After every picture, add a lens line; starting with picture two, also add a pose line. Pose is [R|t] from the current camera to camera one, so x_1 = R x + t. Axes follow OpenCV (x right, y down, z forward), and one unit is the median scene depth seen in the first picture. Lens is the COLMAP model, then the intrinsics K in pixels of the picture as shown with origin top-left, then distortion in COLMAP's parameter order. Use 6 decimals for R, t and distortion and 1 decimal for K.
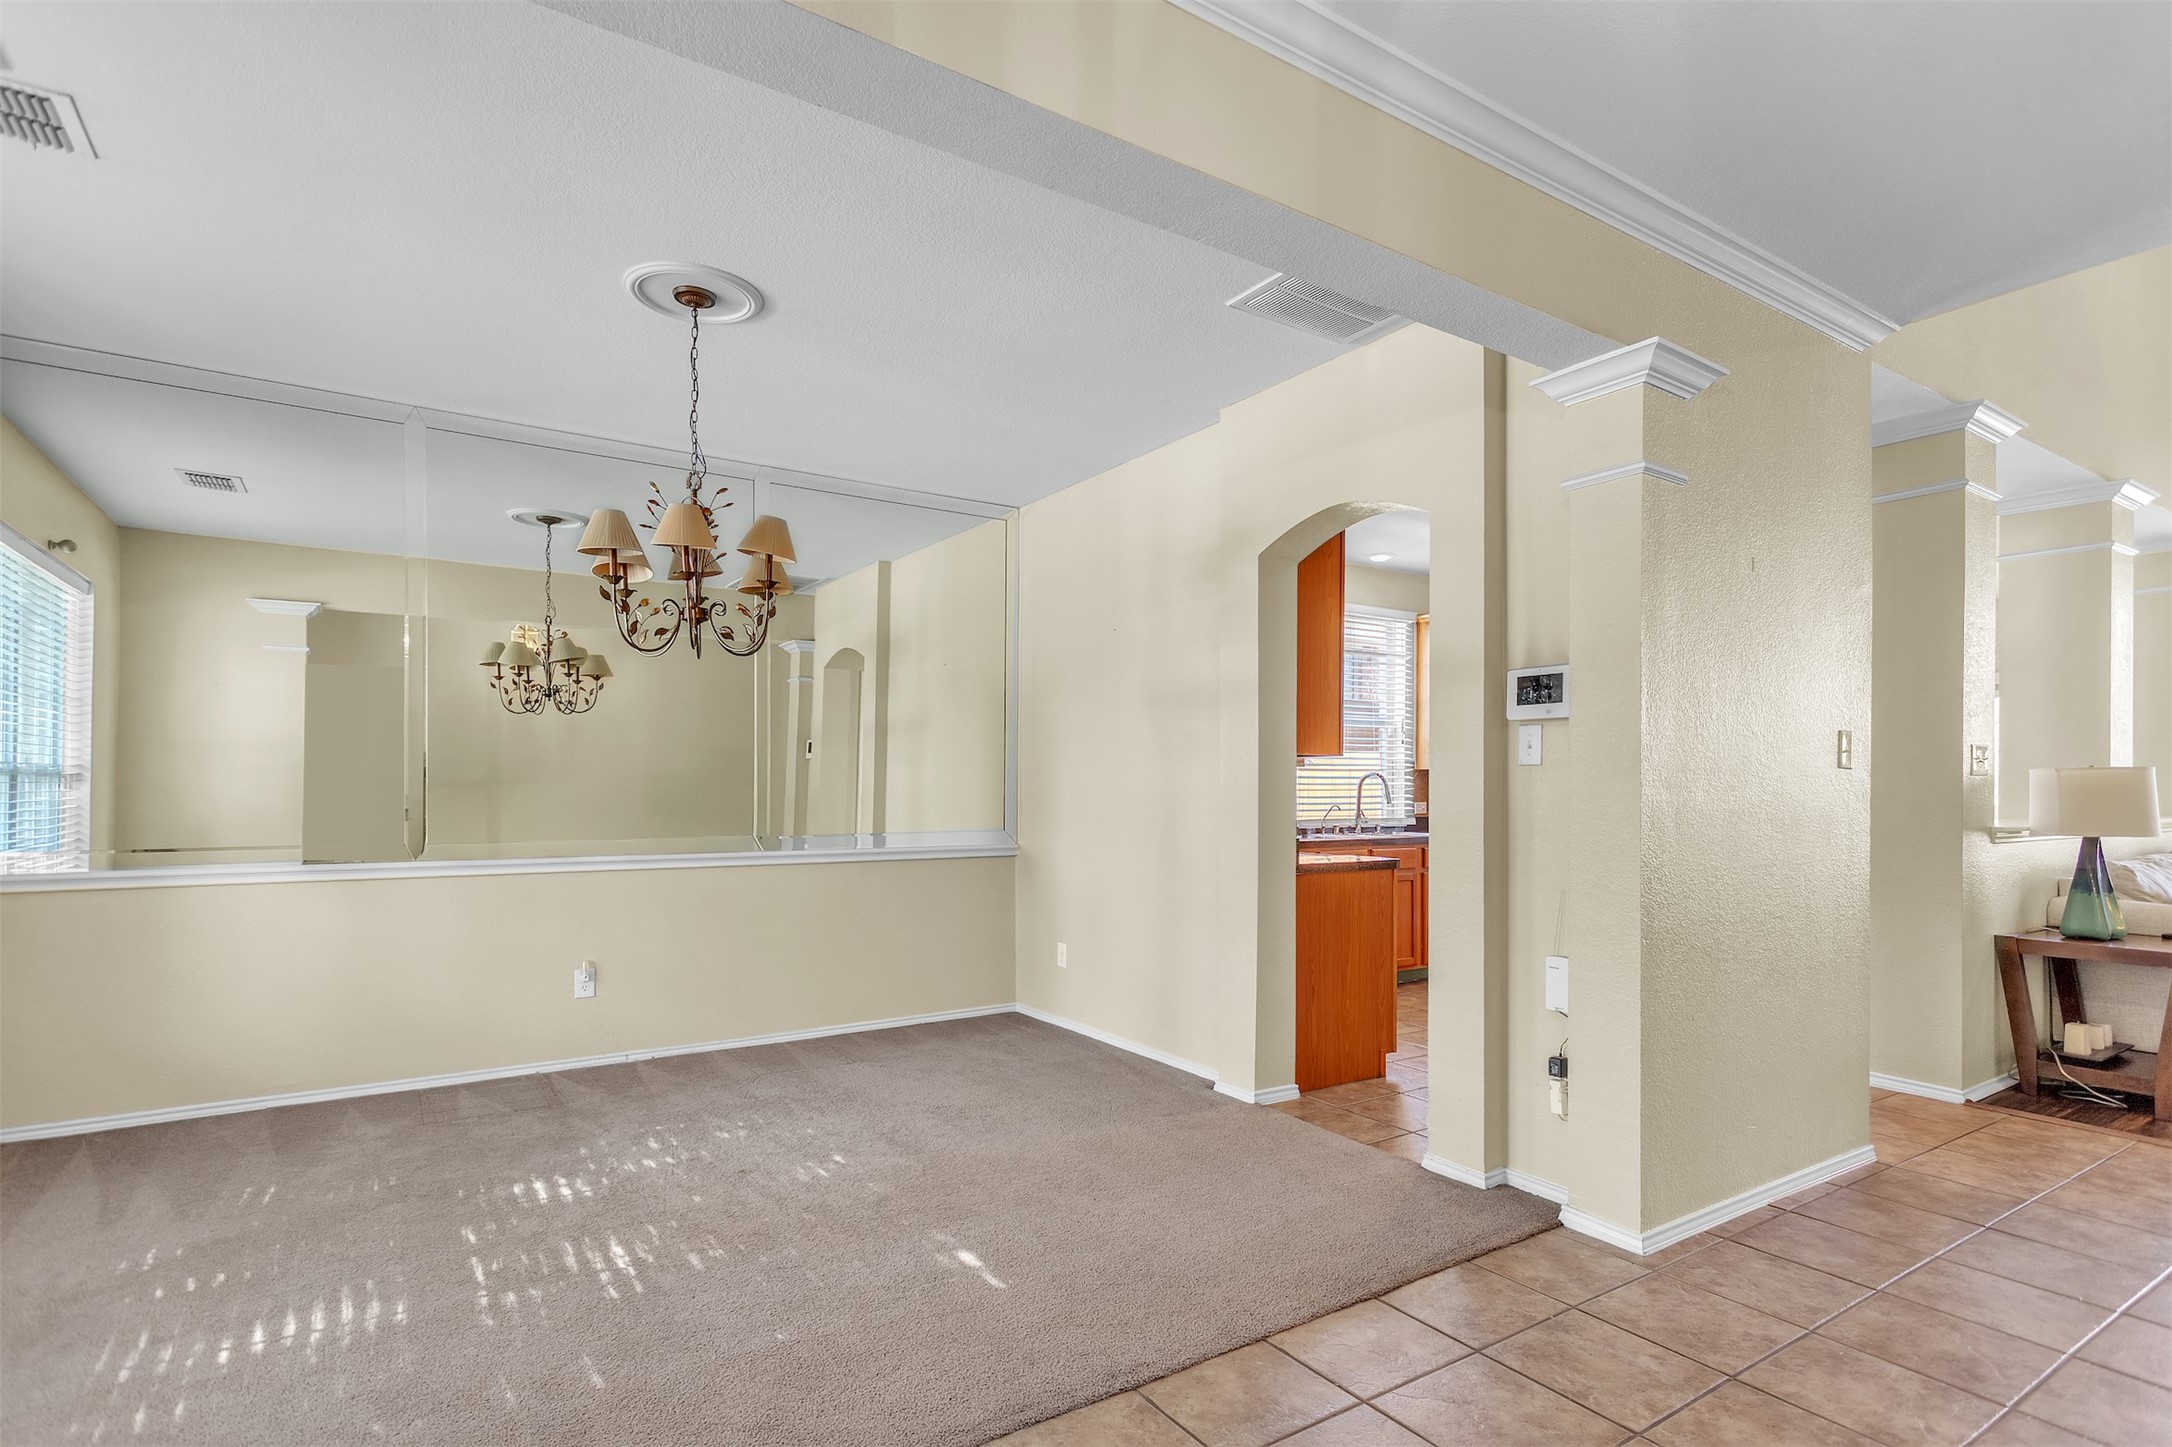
lens RADIAL K [[1064.1, 0, 1090.5], [0, 1064.1, 757.4], [0, 0, 1]] dist [0.001673, 0.000183]
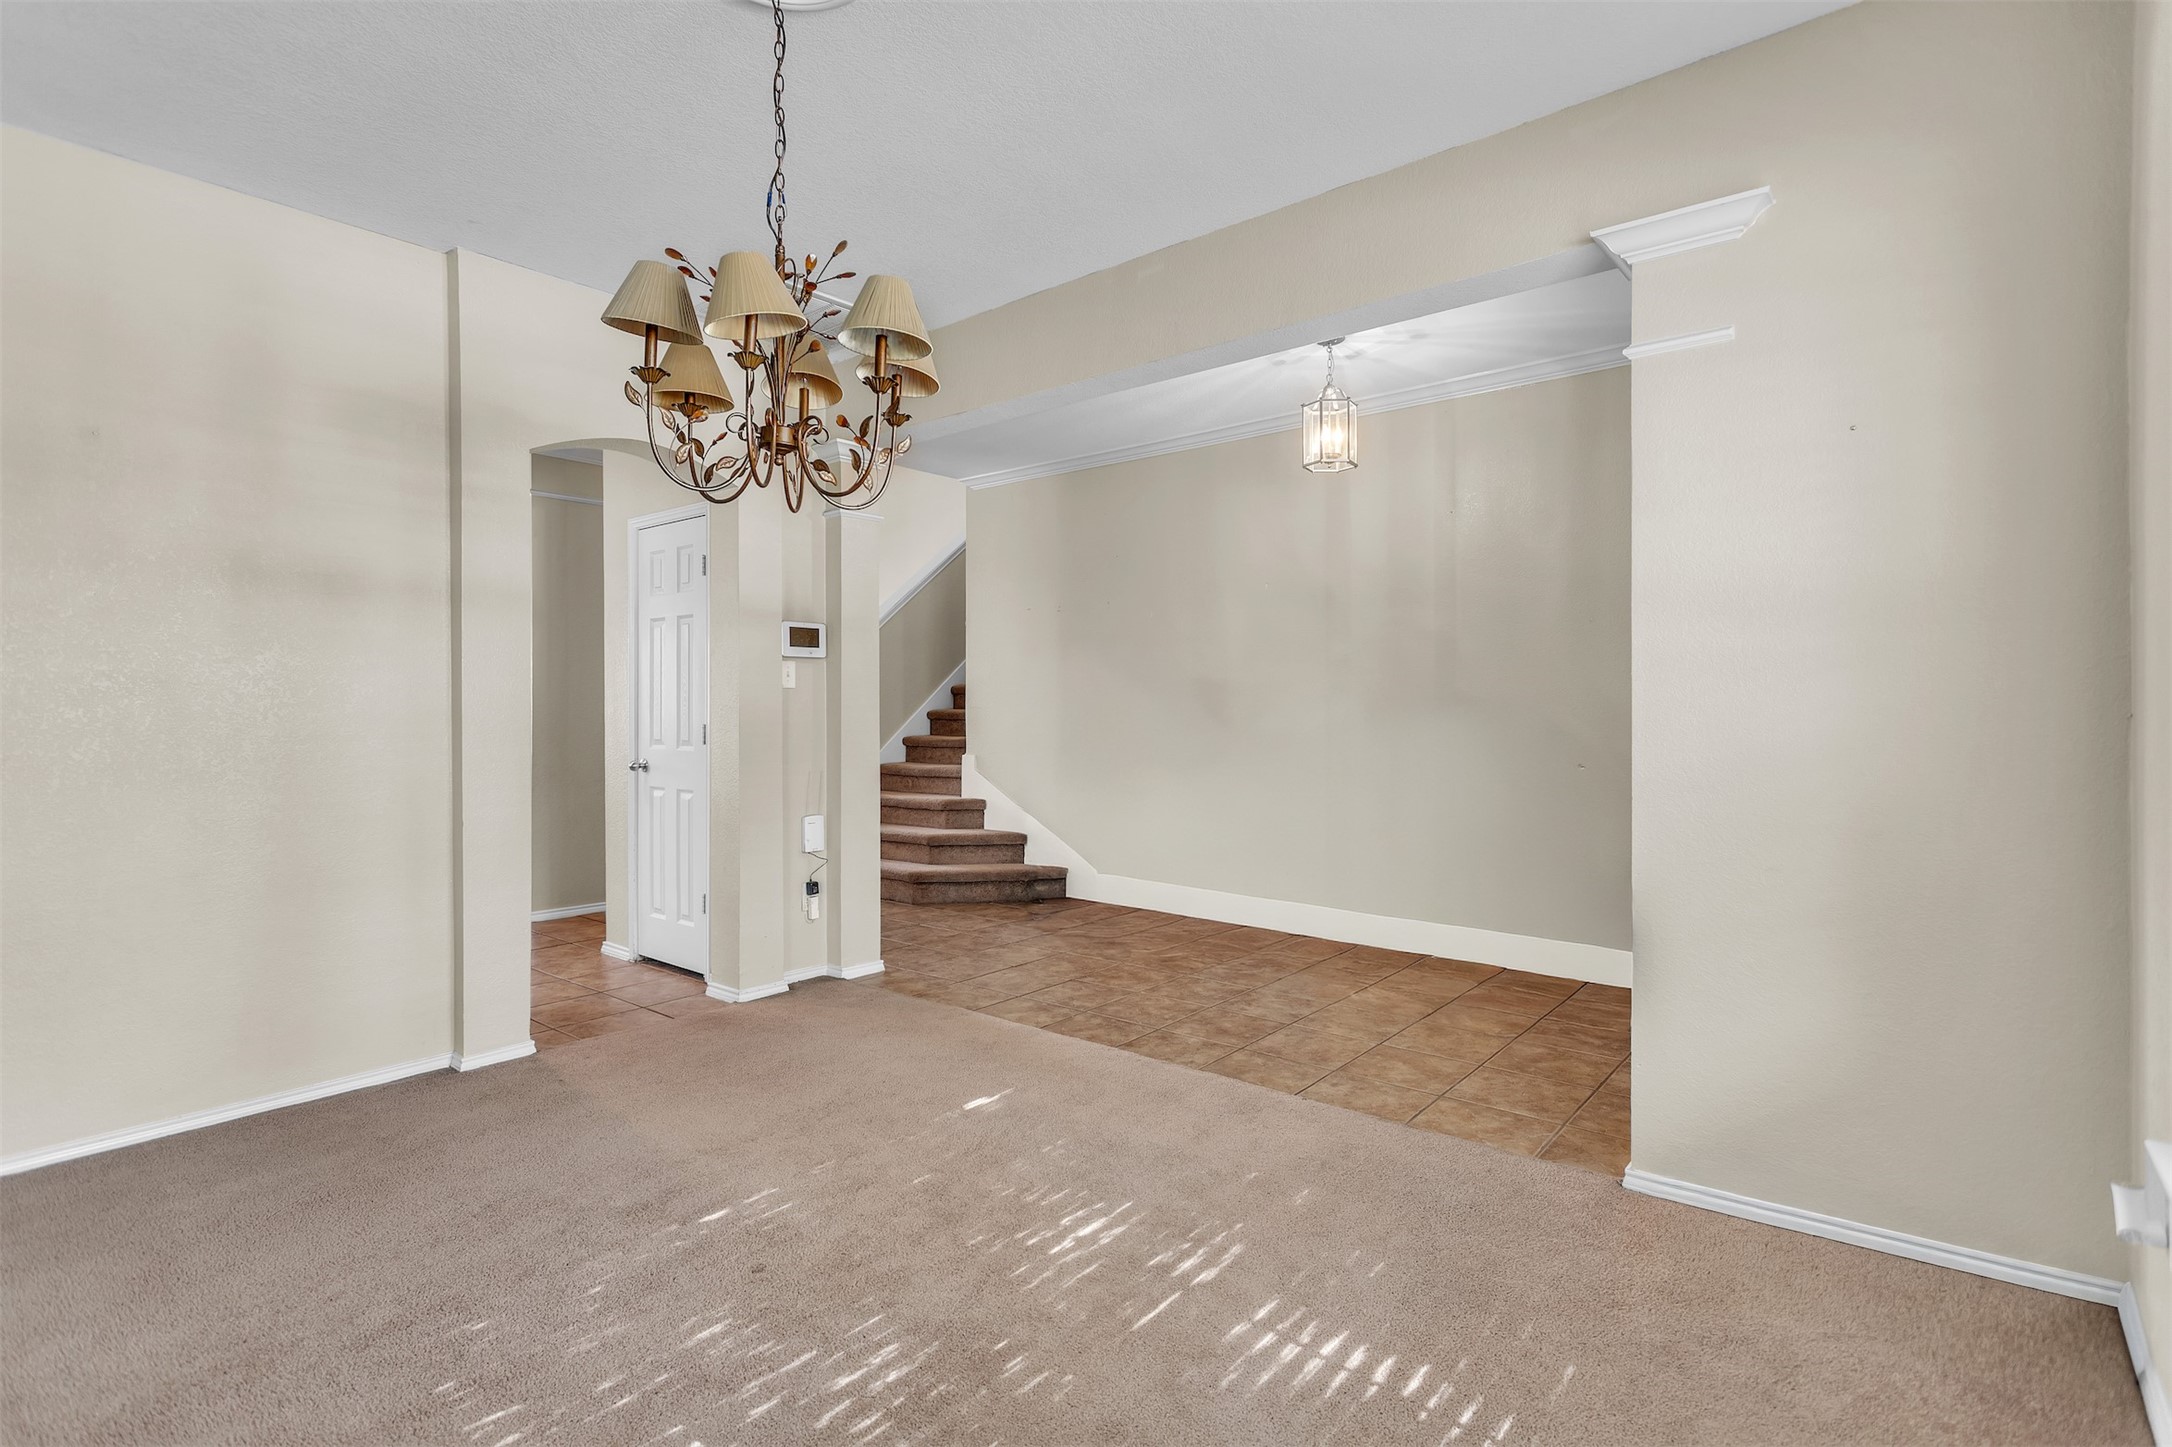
lens RADIAL K [[1015.1, 0, 1088.2], [0, 1015.1, 709.6], [0, 0, 1]] dist [0.001008, 0.000003]
pose [[-0.282009, -0.009889, 0.959361, -0.763548], [-0.025896, 0.999661, 0.002692, 0.016206], [-0.959062, -0.024084, -0.282169, 0.753850]]
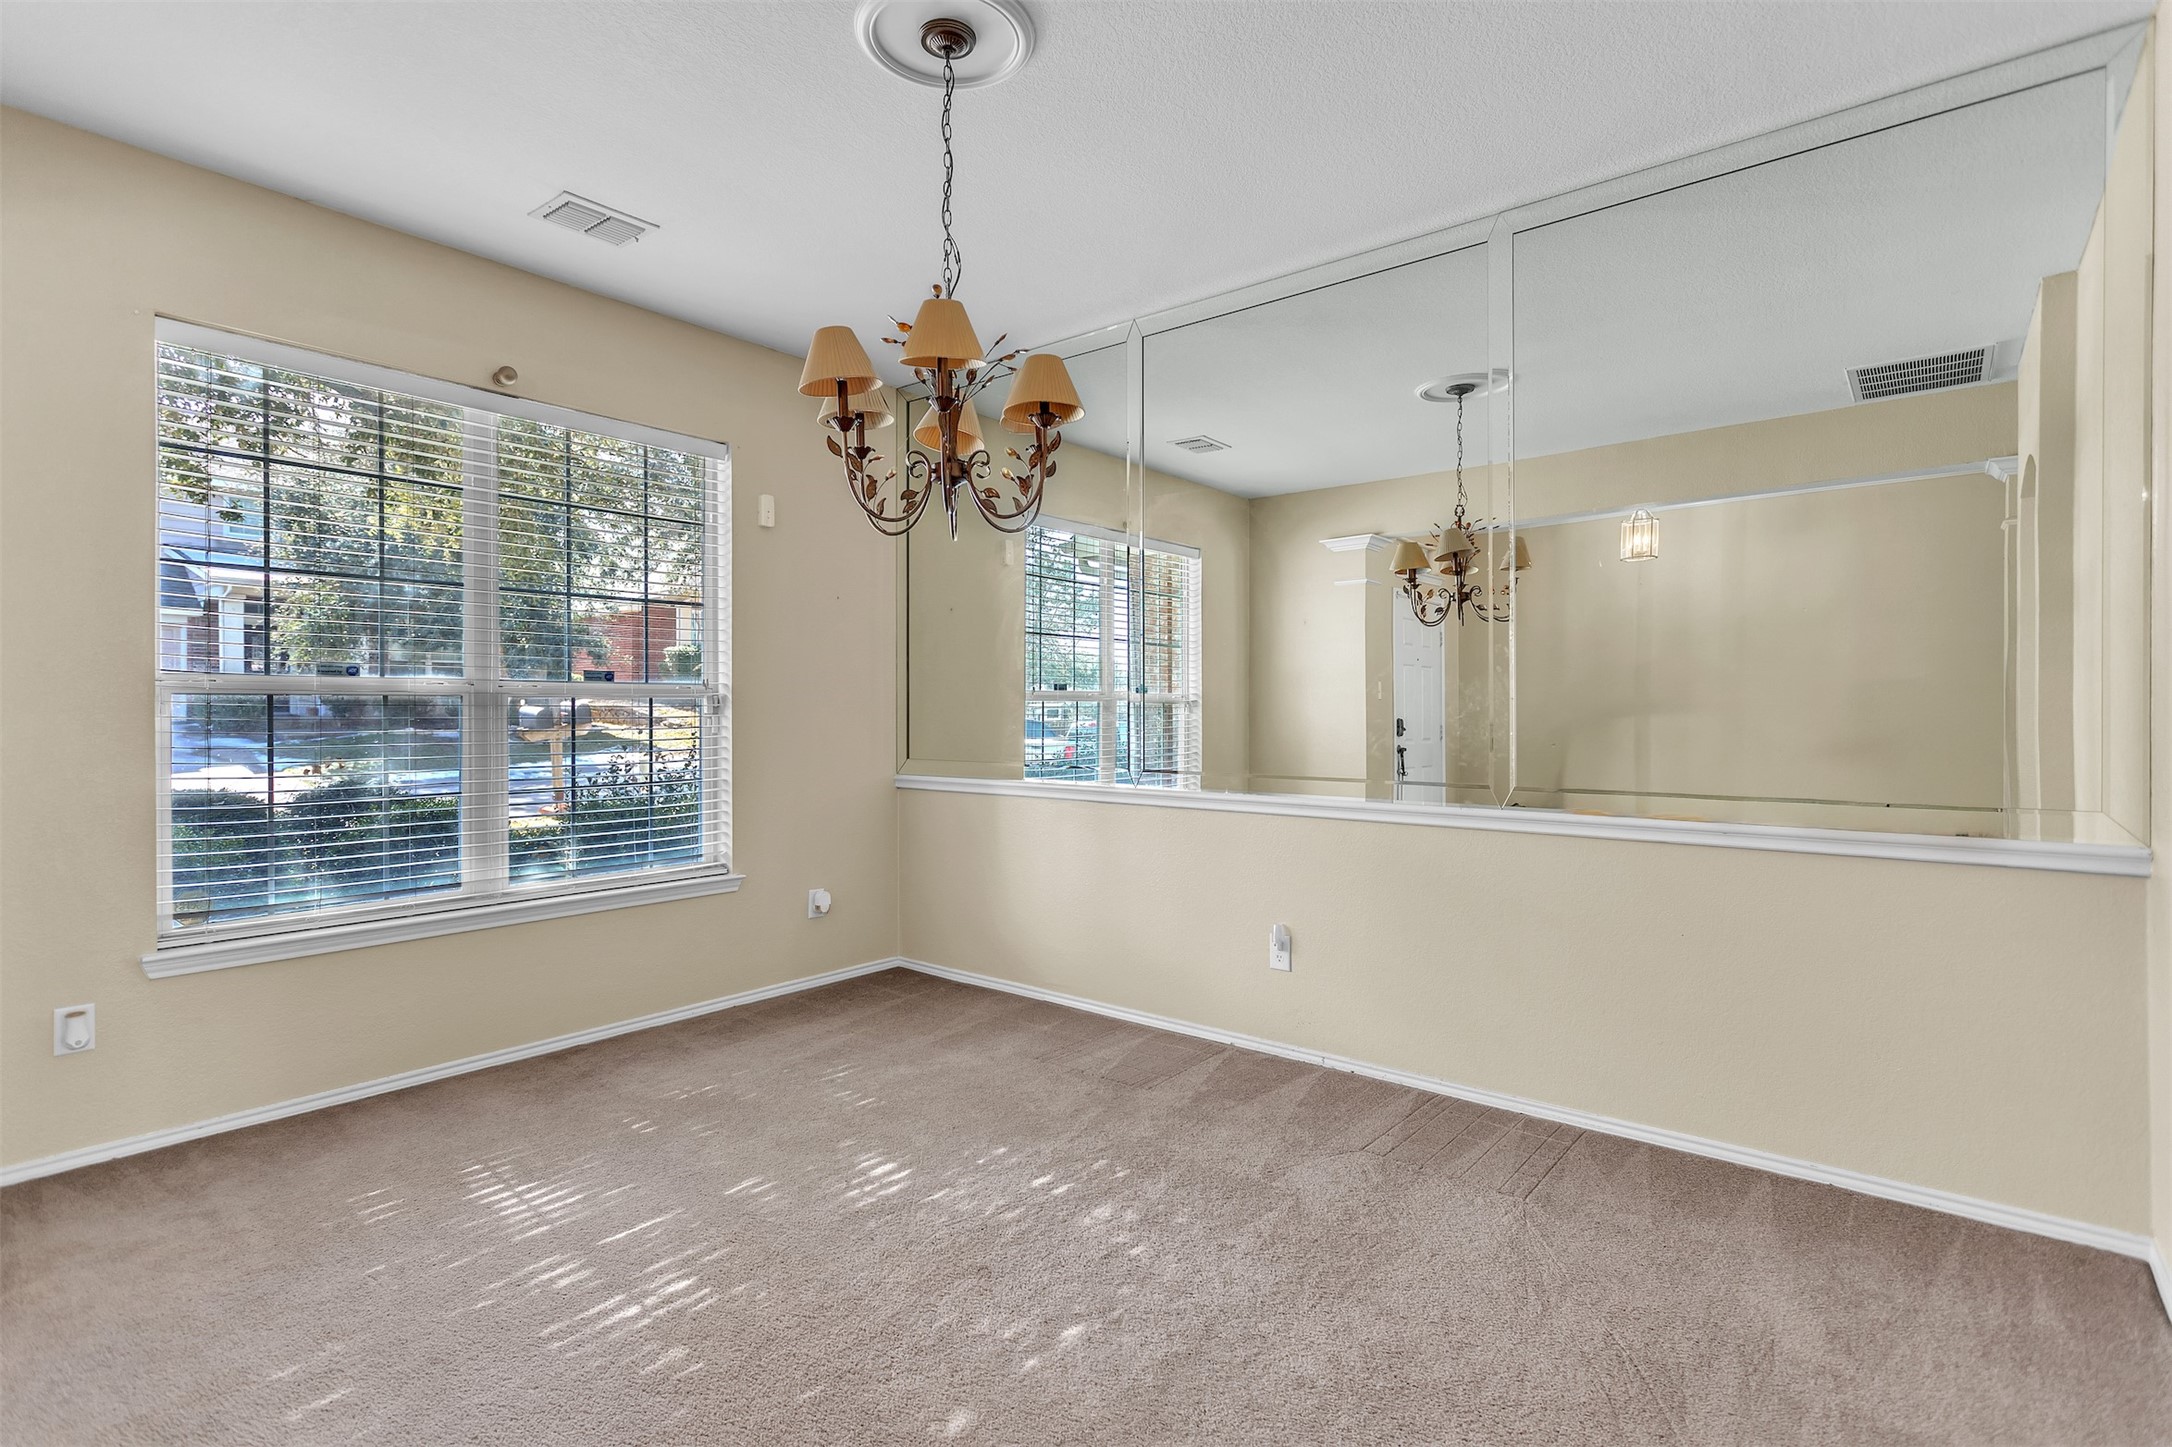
lens RADIAL K [[1049.5, 0, 1079.1], [0, 1049.5, 709.7], [0, 0, 1]] dist [0.003584, 0.000645]
pose [[0.300709, -0.002065, -0.953714, 0.257942], [0.026652, 0.999625, 0.006240, 0.018888], [0.953343, -0.027295, 0.300652, 0.655002]]
